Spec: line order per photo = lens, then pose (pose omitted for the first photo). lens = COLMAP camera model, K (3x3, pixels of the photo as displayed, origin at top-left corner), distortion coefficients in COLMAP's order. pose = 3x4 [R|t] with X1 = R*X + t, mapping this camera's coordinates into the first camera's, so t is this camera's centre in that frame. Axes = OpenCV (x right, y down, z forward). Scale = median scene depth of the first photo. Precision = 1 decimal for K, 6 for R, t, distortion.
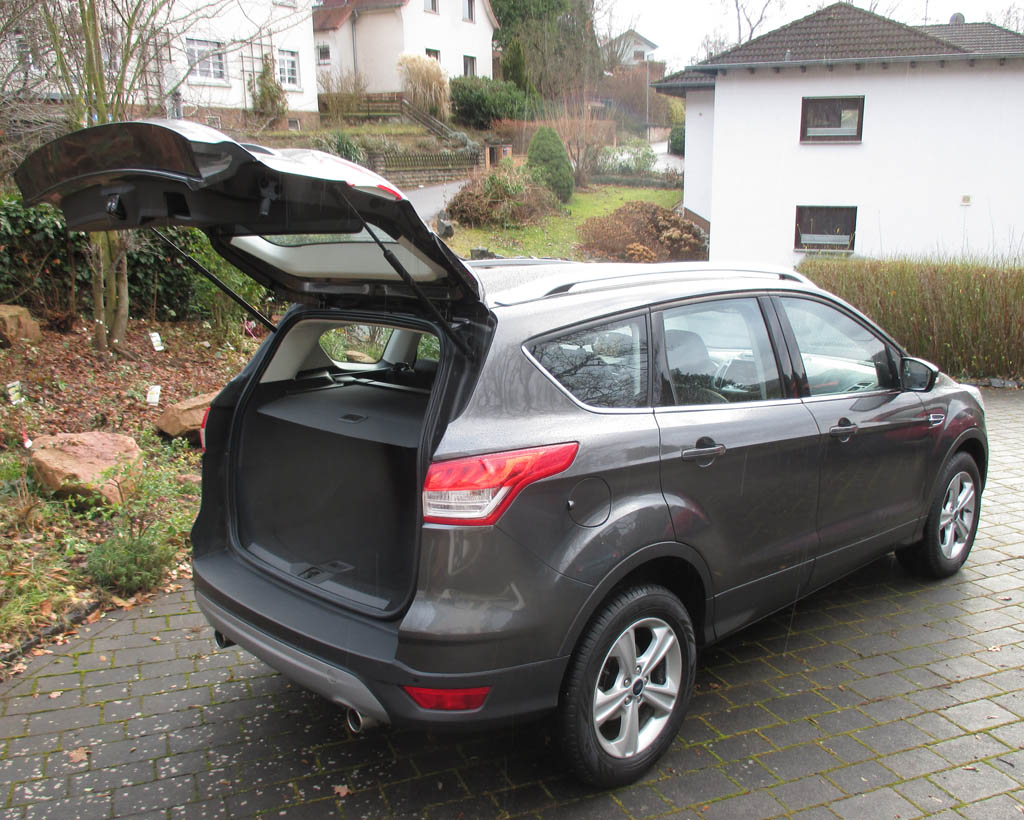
lens RADIAL K [[961.8, 0, 509.4], [0, 961.8, 410.7], [0, 0, 1]] dist [-0.042306, 0.000000]
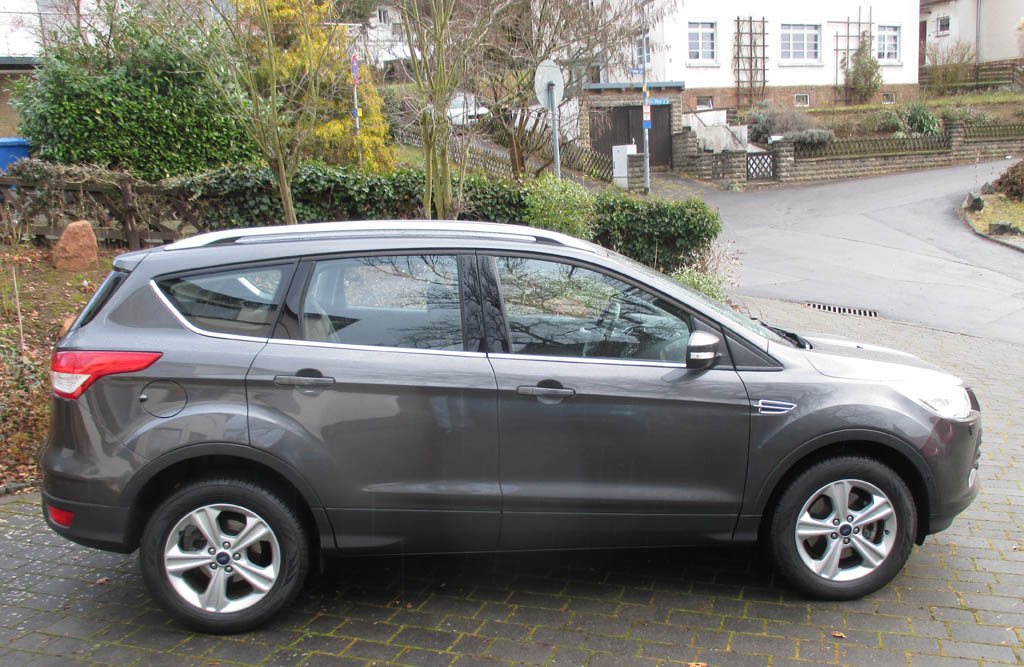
lens RADIAL K [[911.5, 0, 510.2], [0, 911.5, 339.2], [0, 0, 1]] dist [-0.059989, 0.039268]
pose [[0.798917, 0.095654, -0.593787, 0.667142], [-0.116212, 0.993218, 0.003640, -0.025799], [0.590108, 0.066097, 0.804614, 0.154479]]
